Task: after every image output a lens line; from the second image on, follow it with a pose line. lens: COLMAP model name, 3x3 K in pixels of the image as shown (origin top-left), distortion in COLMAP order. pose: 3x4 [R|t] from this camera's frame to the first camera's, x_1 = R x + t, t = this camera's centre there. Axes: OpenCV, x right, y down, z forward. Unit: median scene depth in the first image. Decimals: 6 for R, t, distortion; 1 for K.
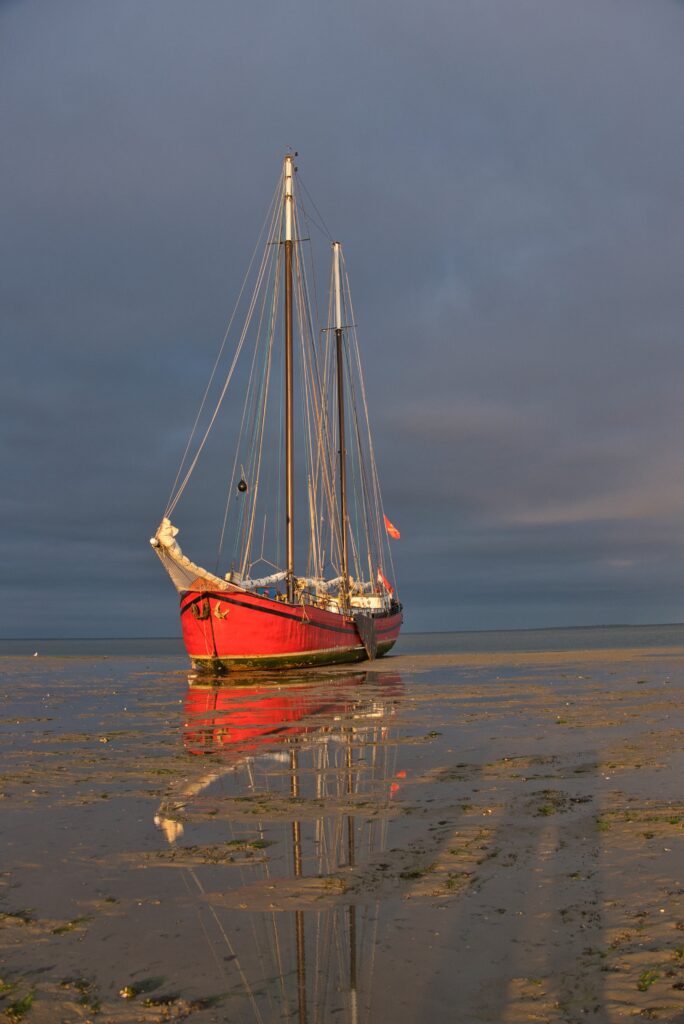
lens RADIAL K [[1045.0, 0, 342.0], [0, 1045.0, 512.0], [0, 0, 1]] dist [0.005602, -0.001087]
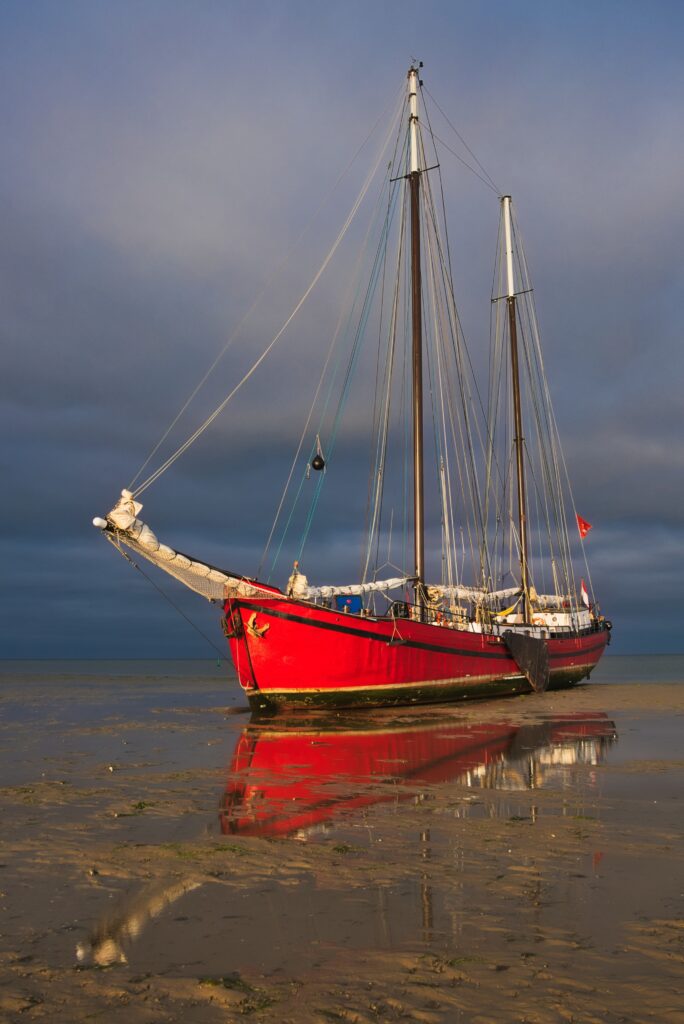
lens RADIAL K [[903.7, 0, 342.0], [0, 903.7, 512.0], [0, 0, 1]] dist [0.048440, 0.005629]
pose [[0.953244, -0.037529, -0.299863, 0.117416], [0.025987, 0.998763, -0.042390, 0.039794], [0.301083, 0.032616, 0.953040, 0.380898]]
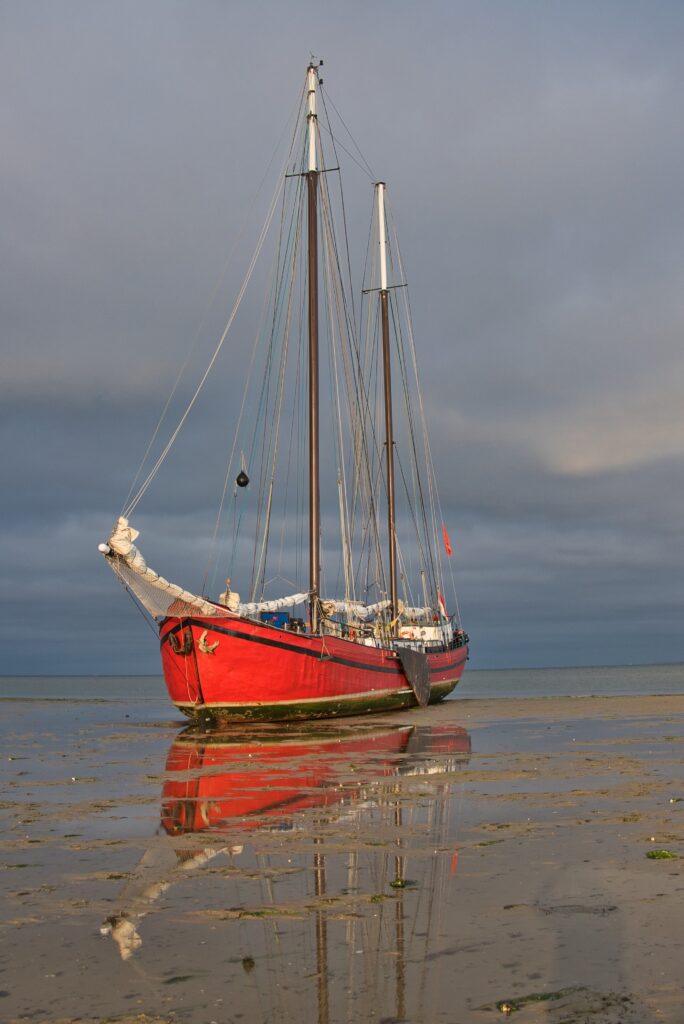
lens RADIAL K [[1189.9, 0, 342.0], [0, 1189.9, 512.0], [0, 0, 1]] dist [-0.034010, -0.016403]
pose [[0.997887, -0.006963, -0.064598, 0.032612], [0.005877, 0.999839, -0.016983, 0.014115], [0.064706, 0.016567, 0.997767, 0.138988]]
